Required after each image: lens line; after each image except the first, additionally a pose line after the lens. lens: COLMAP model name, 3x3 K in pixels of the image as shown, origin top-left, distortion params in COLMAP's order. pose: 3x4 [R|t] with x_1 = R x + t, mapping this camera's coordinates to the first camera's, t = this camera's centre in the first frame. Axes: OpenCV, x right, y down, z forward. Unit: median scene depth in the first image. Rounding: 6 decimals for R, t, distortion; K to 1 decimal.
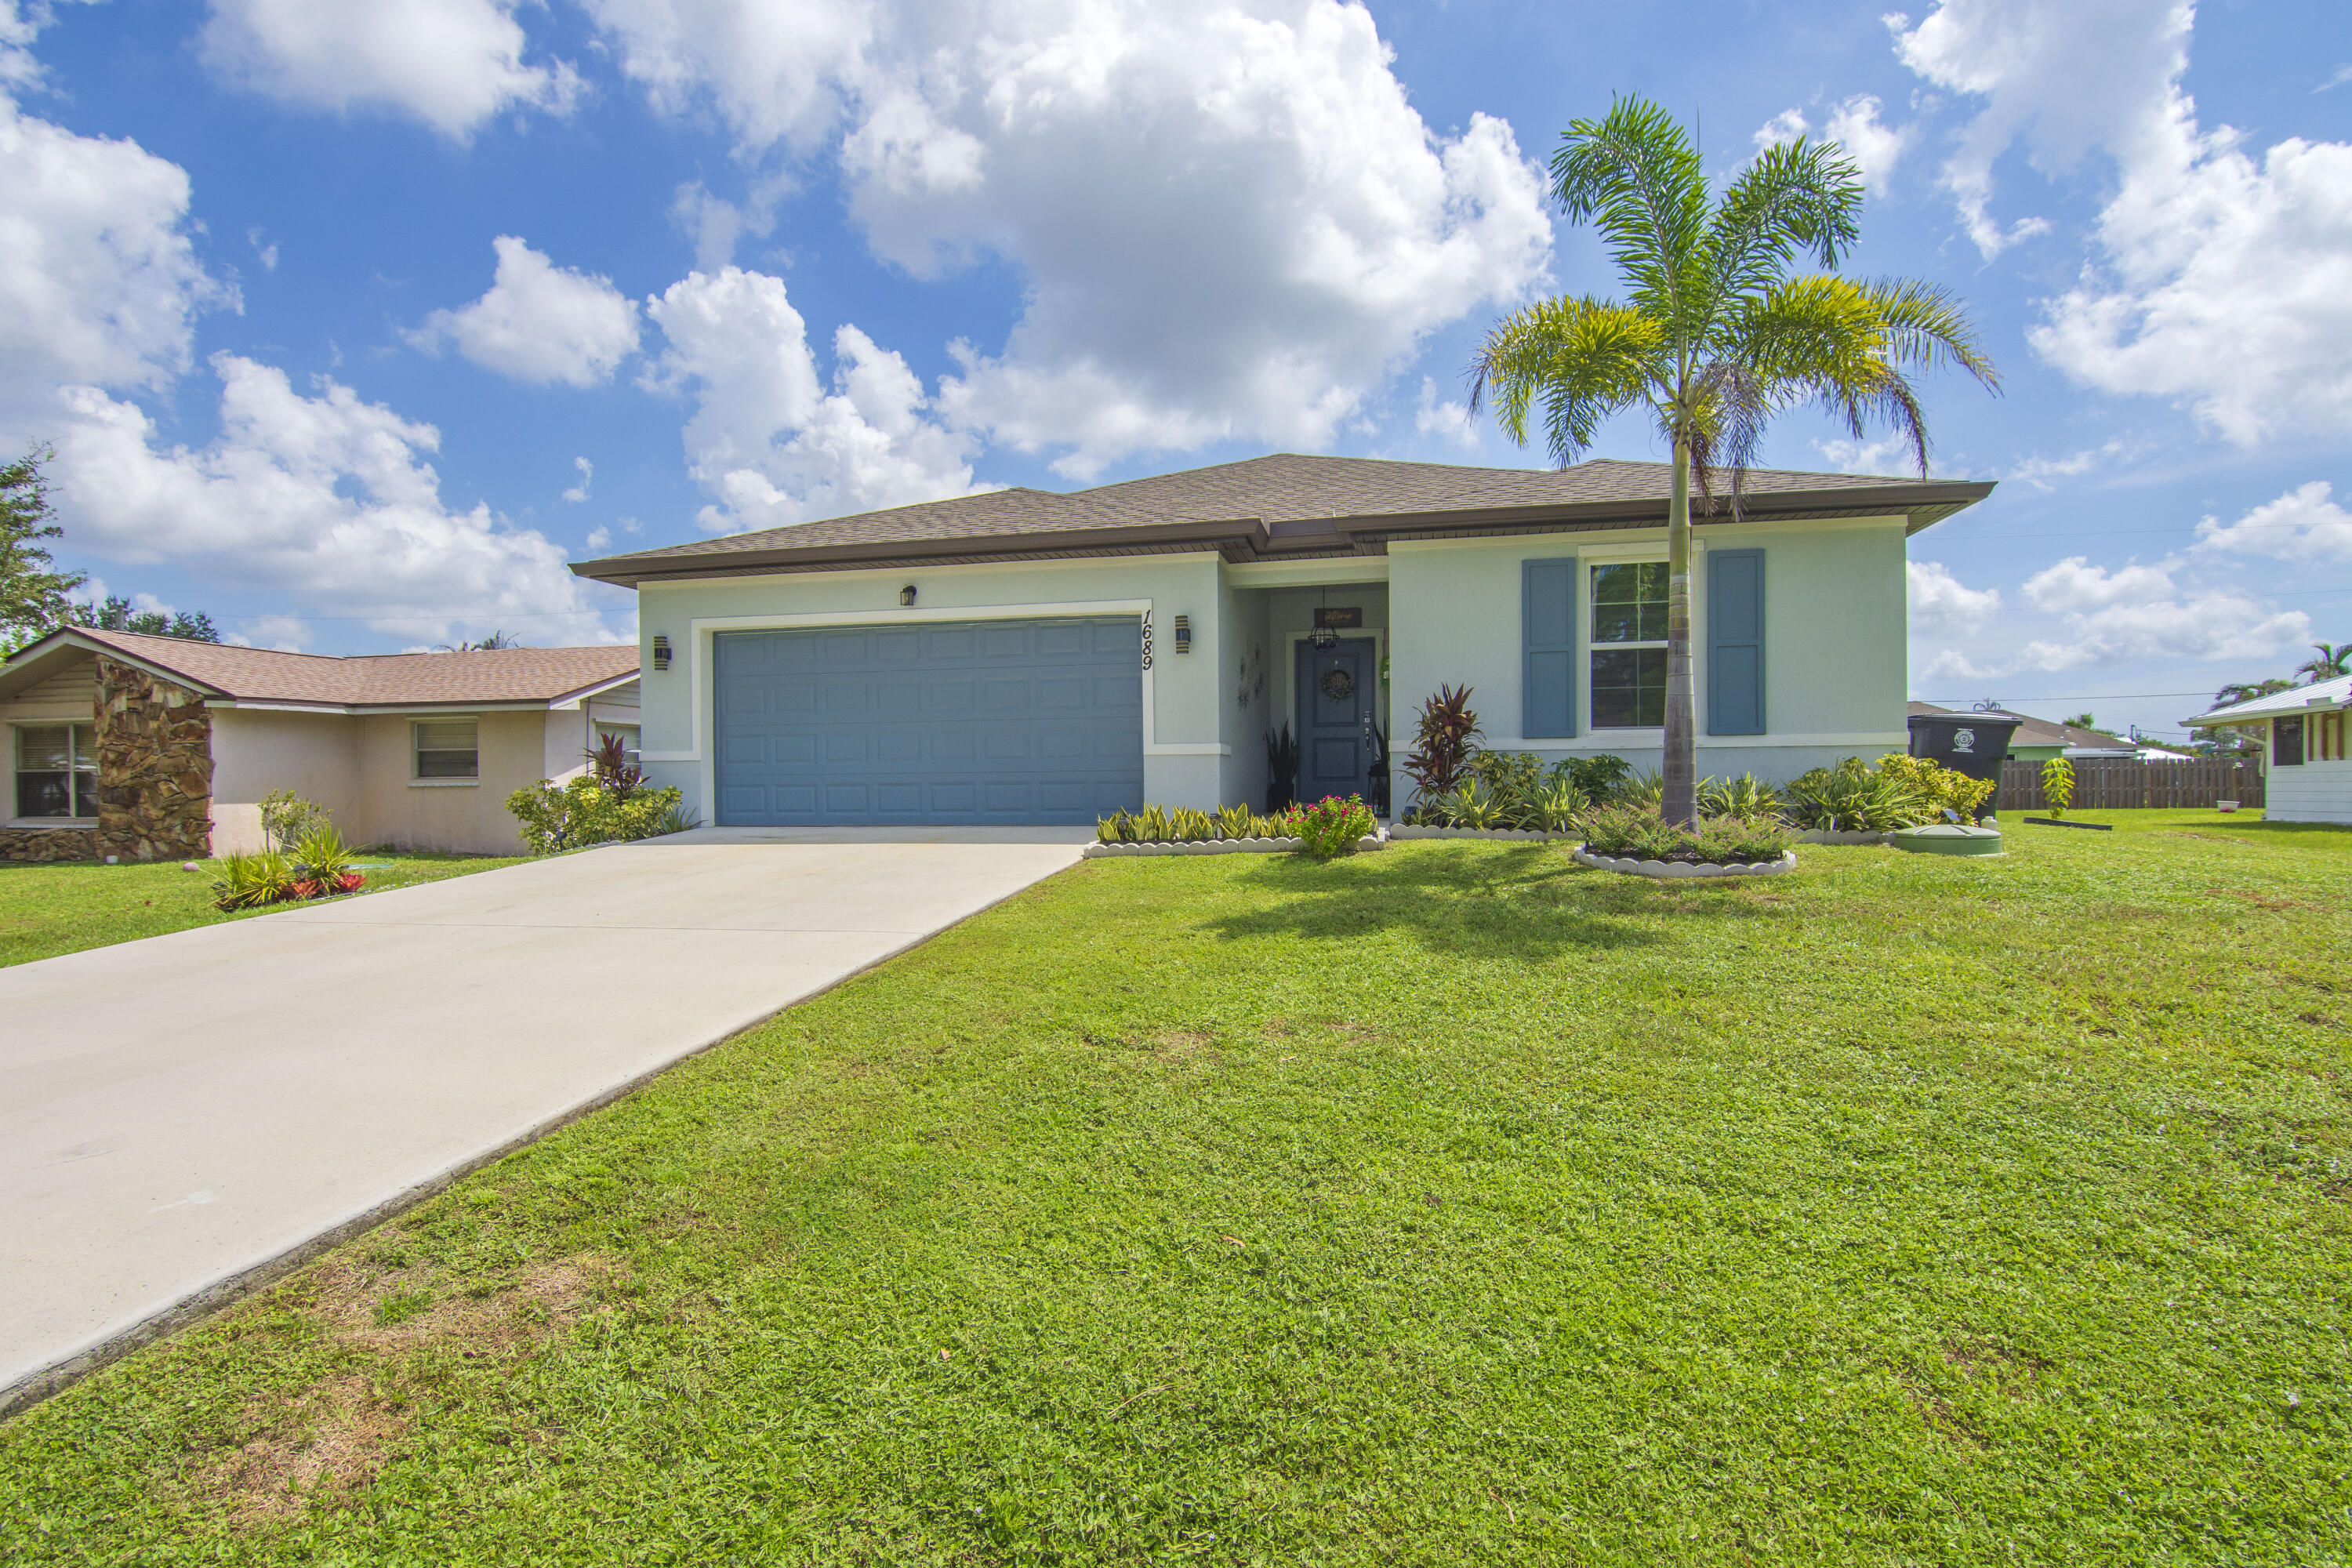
lens RADIAL K [[1186.3, 0, 1176.0], [0, 1186.3, 784.0], [0, 0, 1]] dist [-0.010147, -0.011000]
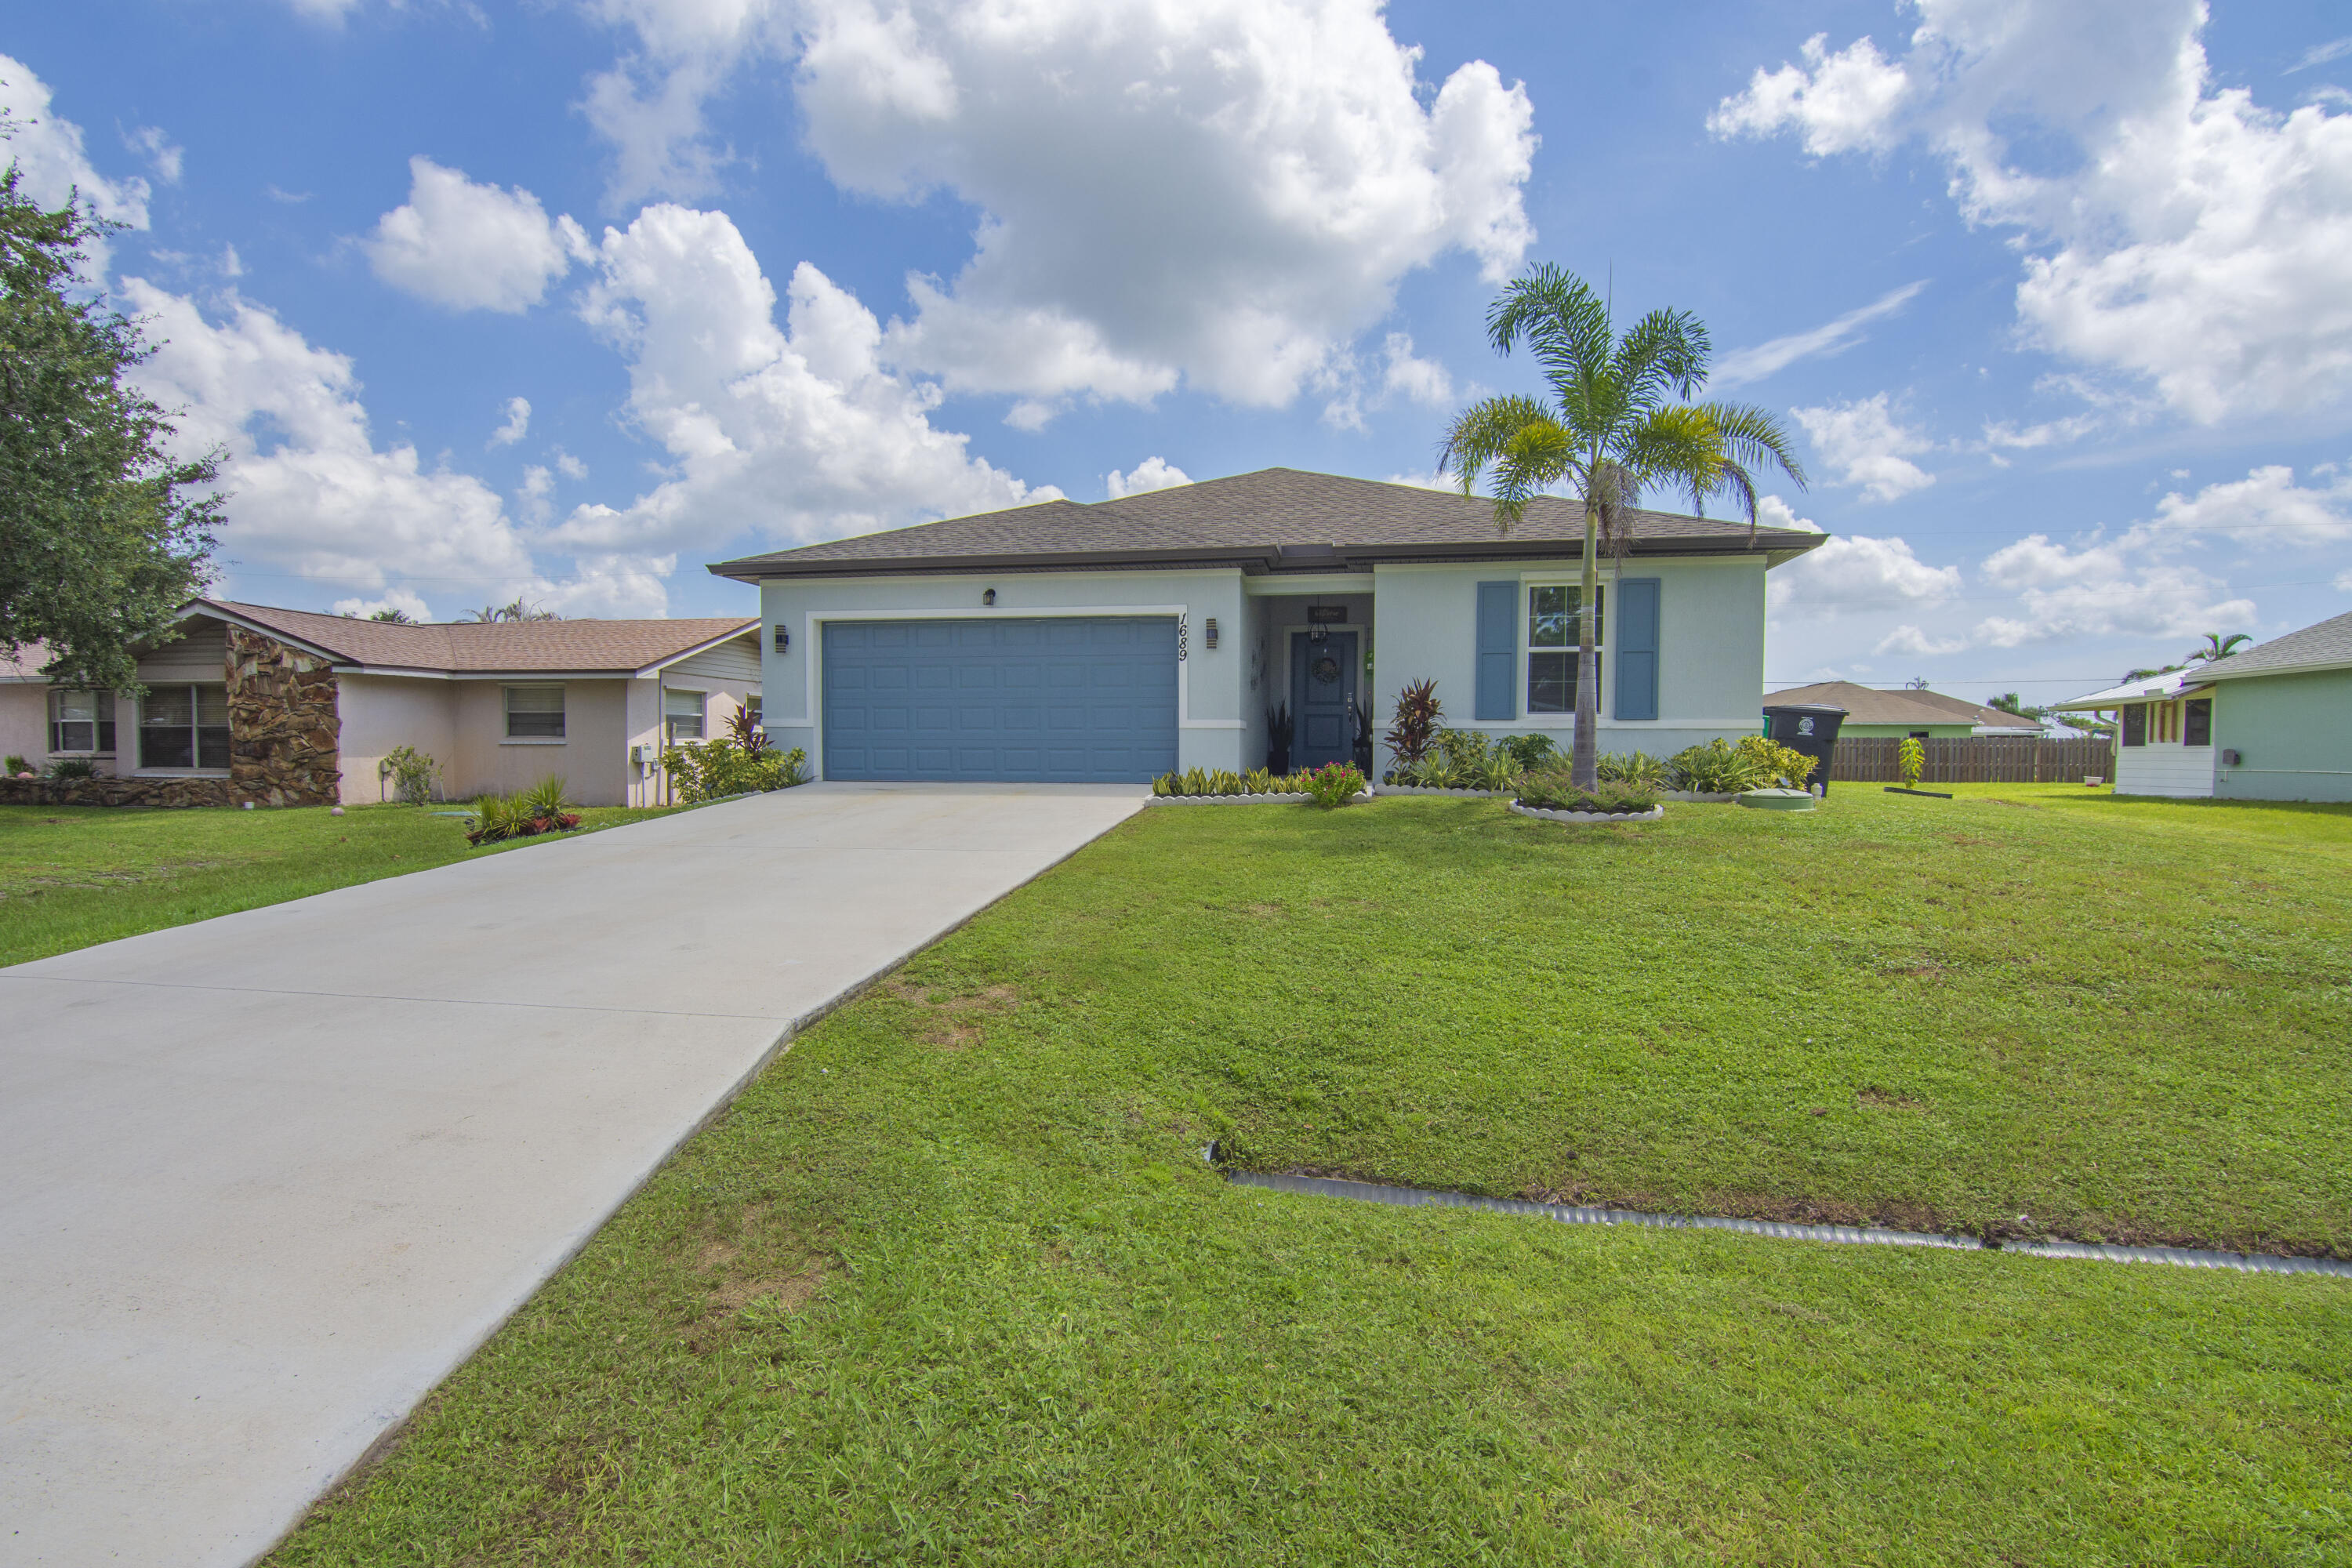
lens RADIAL K [[1205.8, 0, 1176.0], [0, 1205.8, 784.0], [0, 0, 1]] dist [-0.005675, -0.015405]
pose [[0.999251, 0.011502, 0.036952, -0.078110], [-0.012587, 0.999493, 0.029259, -0.002365], [-0.036597, -0.029702, 0.998889, -0.290498]]
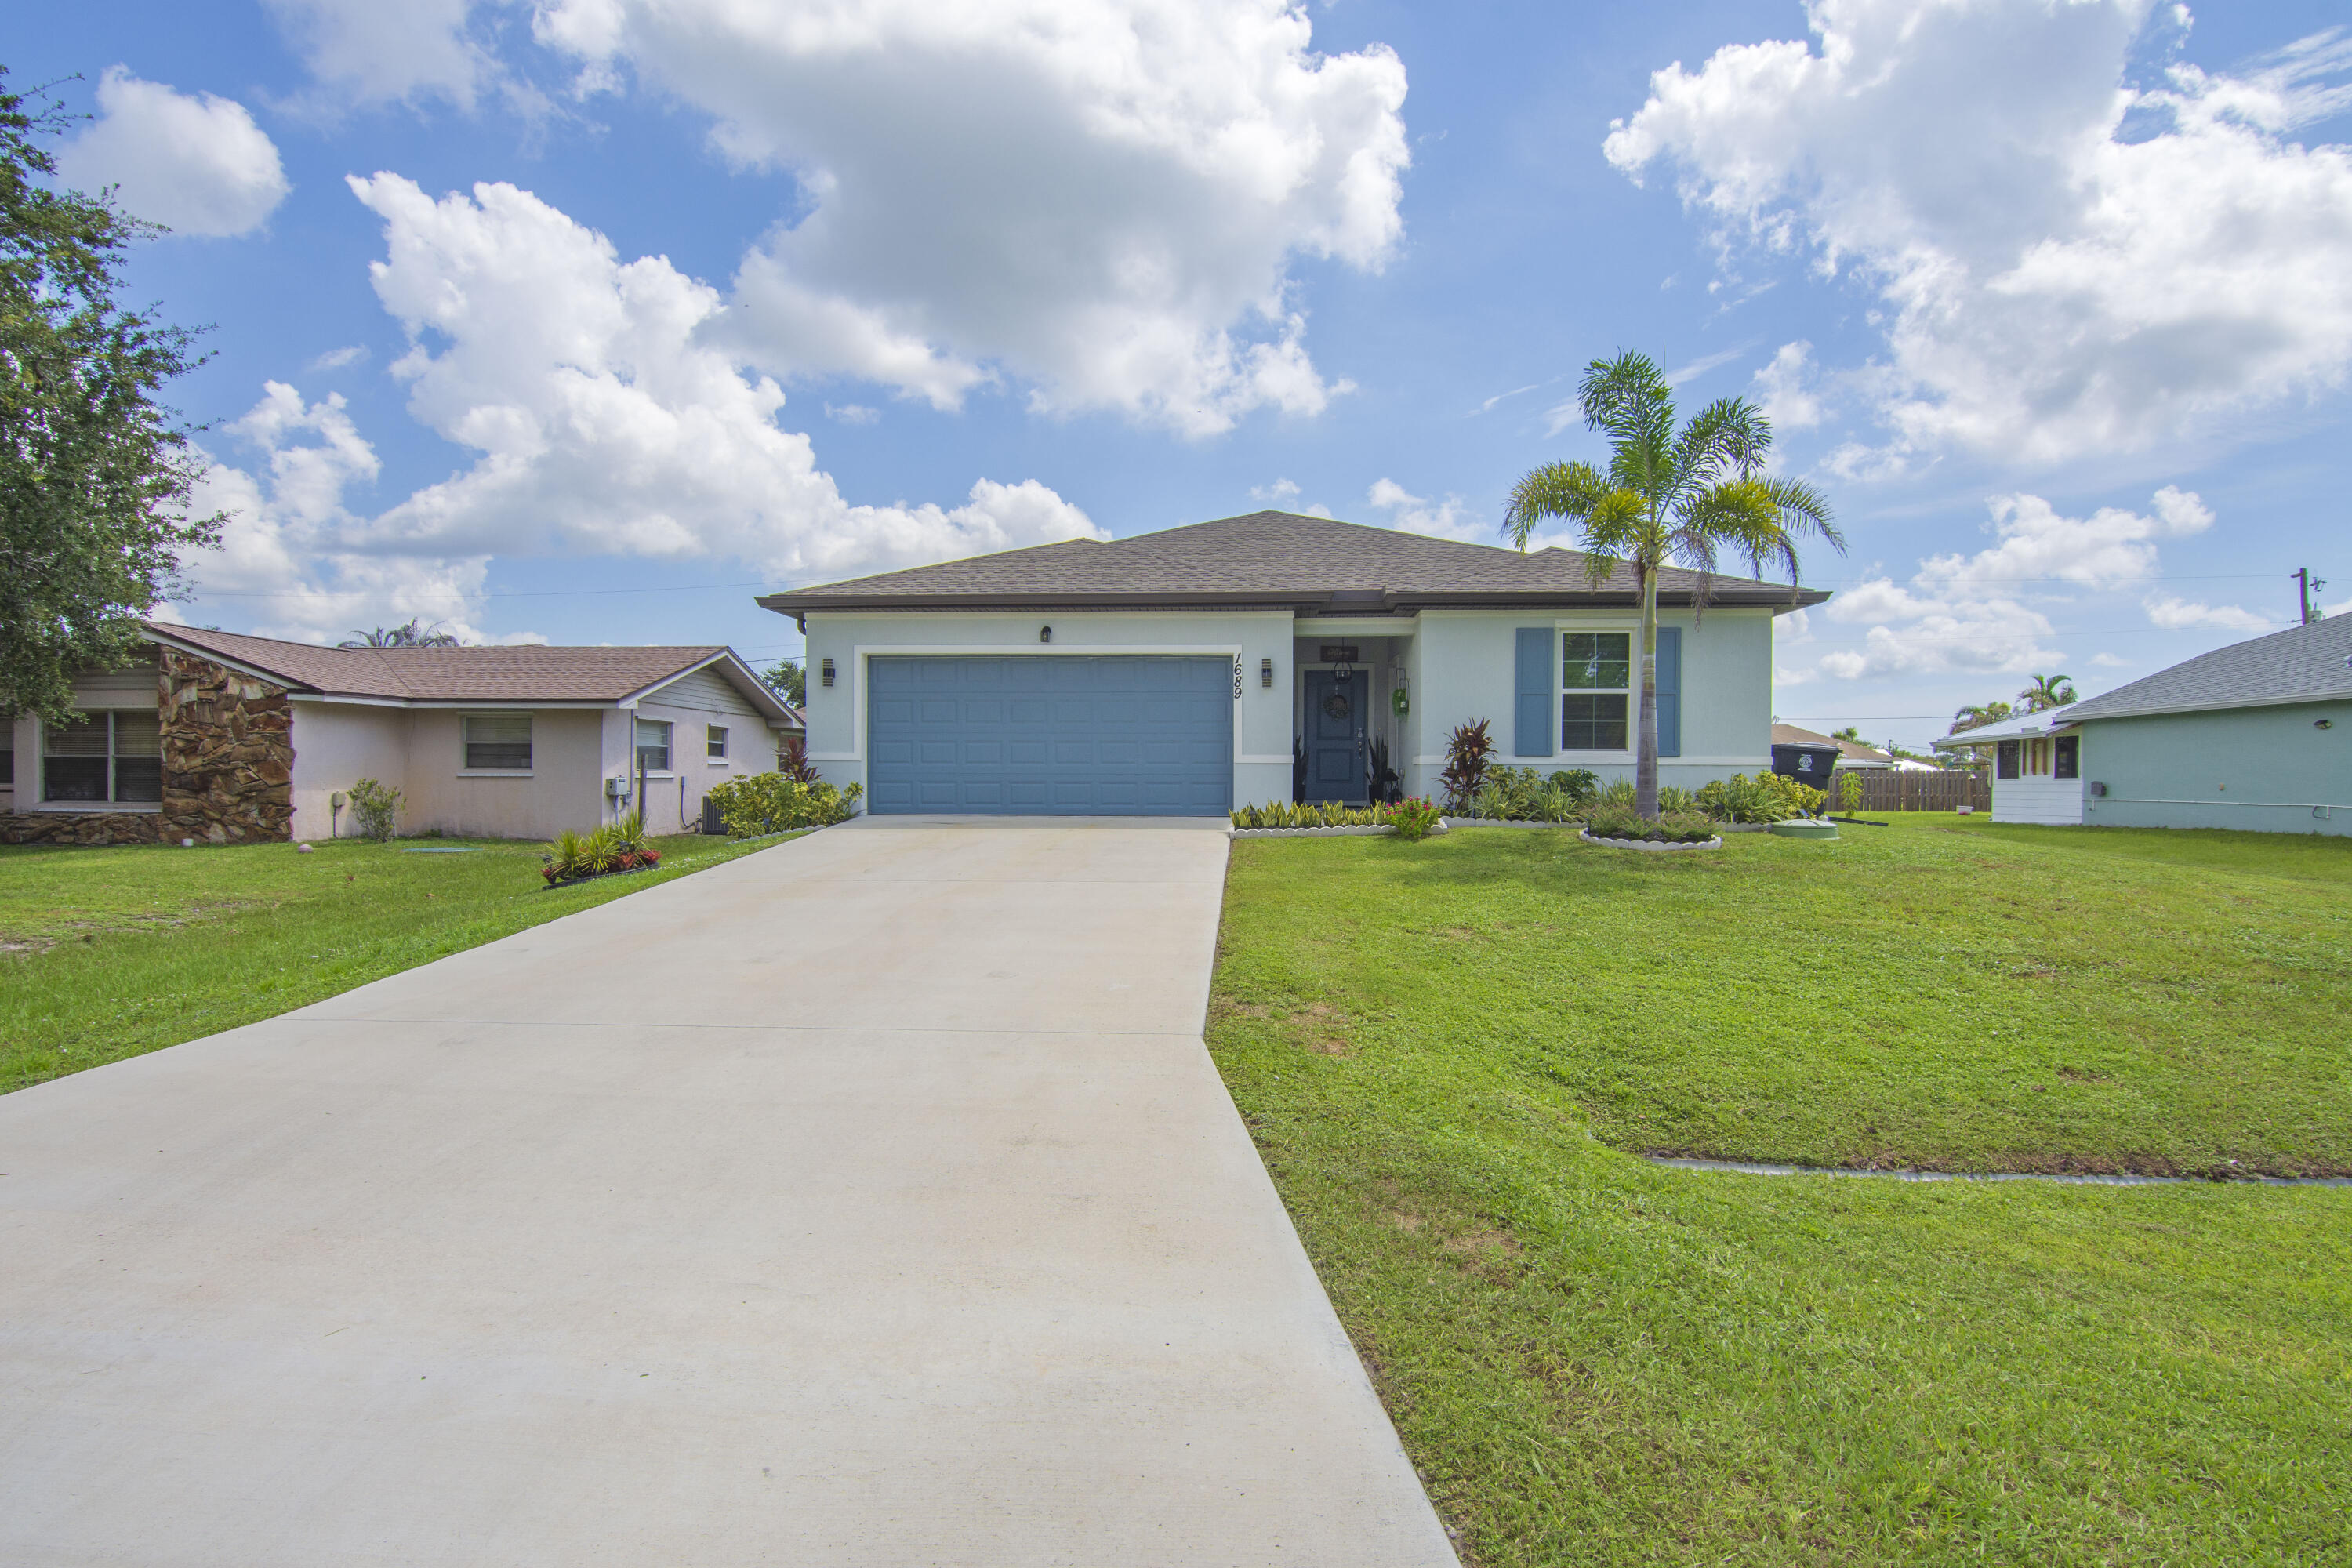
lens RADIAL K [[1230.1, 0, 1176.0], [0, 1230.1, 784.0], [0, 0, 1]] dist [-0.004836, -0.014546]
pose [[0.986721, 0.012295, 0.161957, -0.313471], [-0.013015, 0.999910, 0.003391, -0.004865], [-0.161901, -0.005454, 0.986792, -0.340056]]
